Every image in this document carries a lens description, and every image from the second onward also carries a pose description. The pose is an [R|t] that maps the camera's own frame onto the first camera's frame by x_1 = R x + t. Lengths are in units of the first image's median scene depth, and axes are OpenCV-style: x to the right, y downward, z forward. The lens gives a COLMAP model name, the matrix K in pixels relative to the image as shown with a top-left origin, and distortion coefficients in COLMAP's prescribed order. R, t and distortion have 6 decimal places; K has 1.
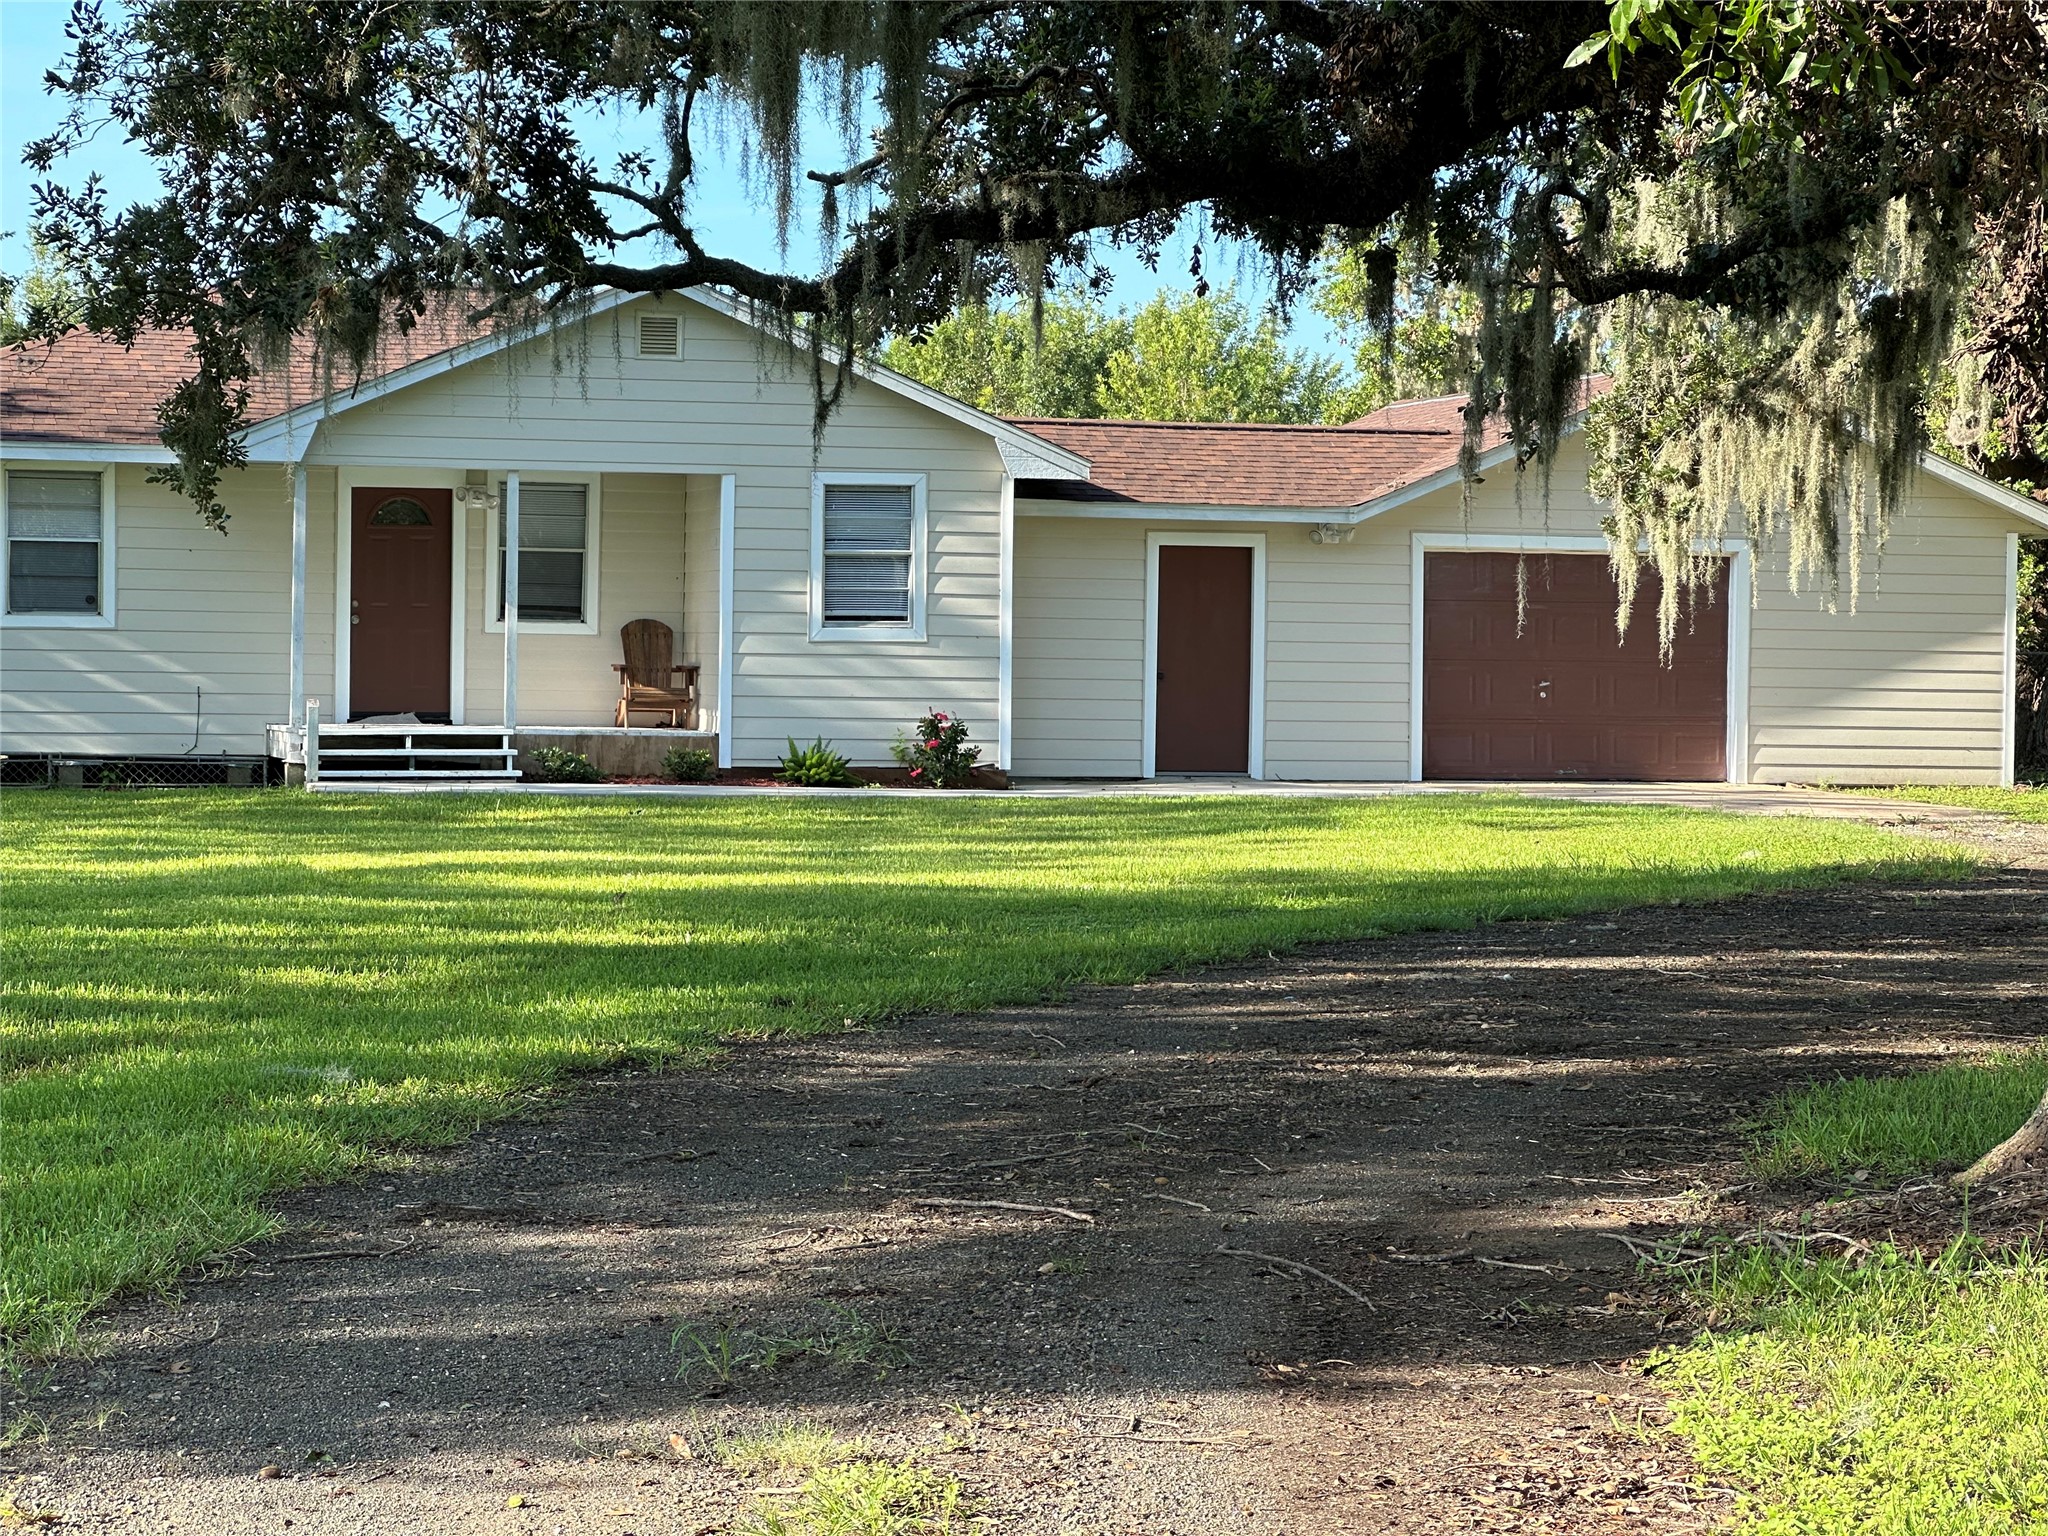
lens RADIAL K [[4643.0, 0, 985.9], [0, 4643.0, 727.6], [0, 0, 1]] dist [-0.113011, 4.439961]
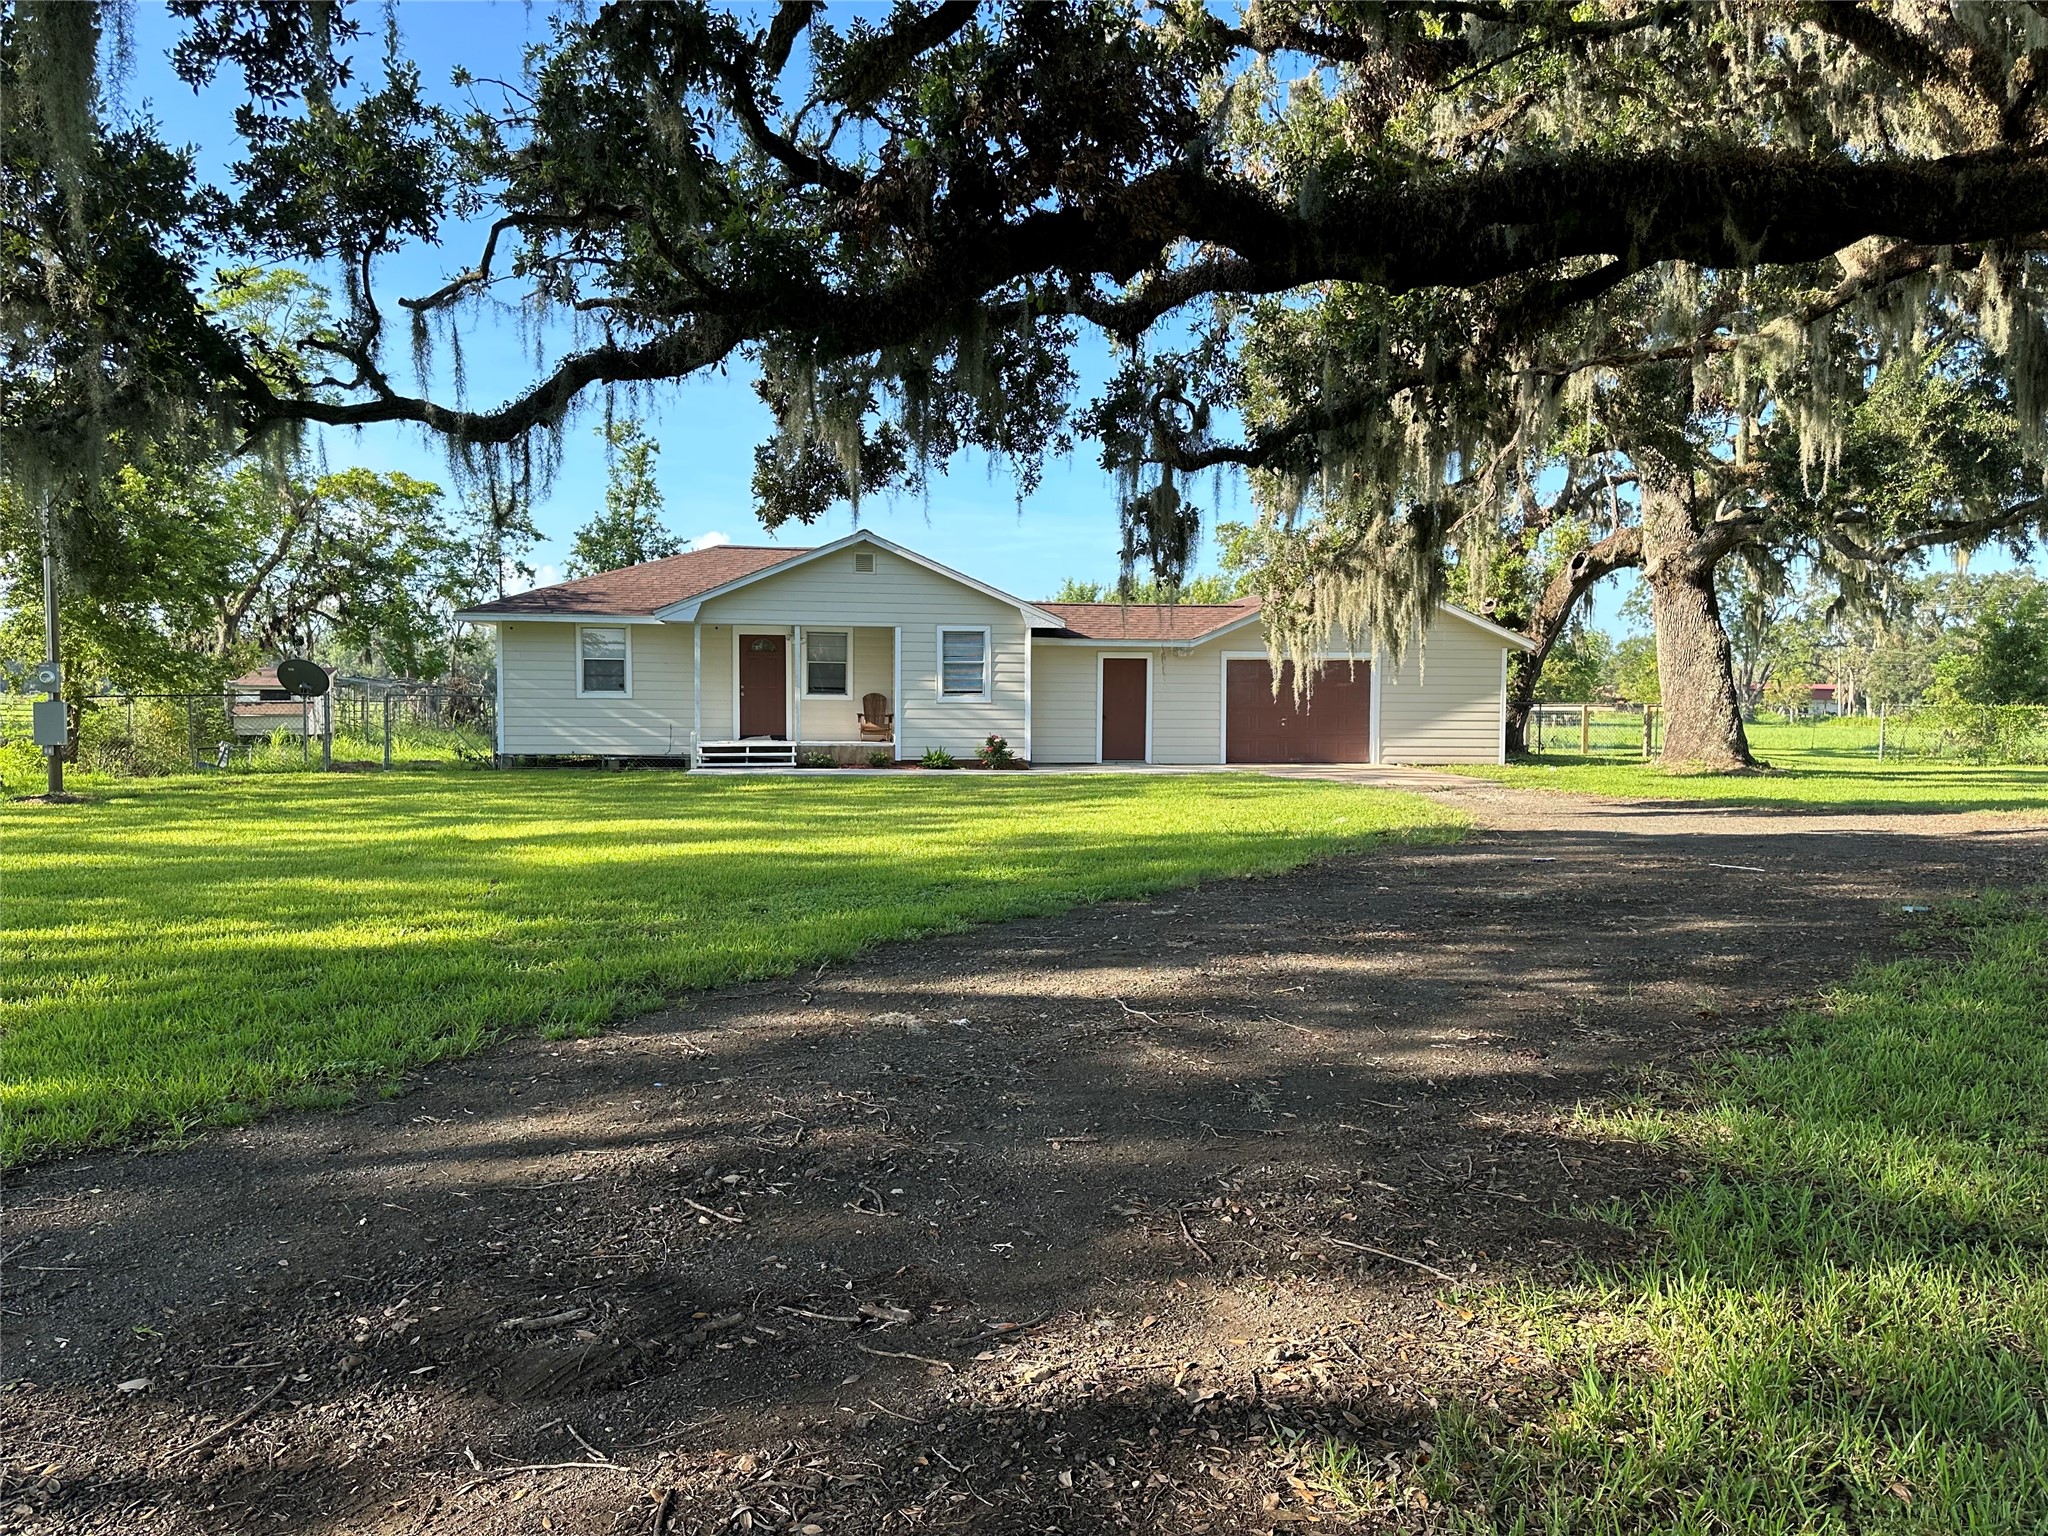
lens RADIAL K [[1437.0, 0, 1023.3], [0, 1437.0, 775.4], [0, 0, 1]] dist [0.135114, -0.170487]
pose [[0.993844, -0.001428, -0.110782, 0.102659], [0.005103, 0.999446, 0.032895, -0.008396], [0.110674, -0.033257, 0.993300, 0.426245]]
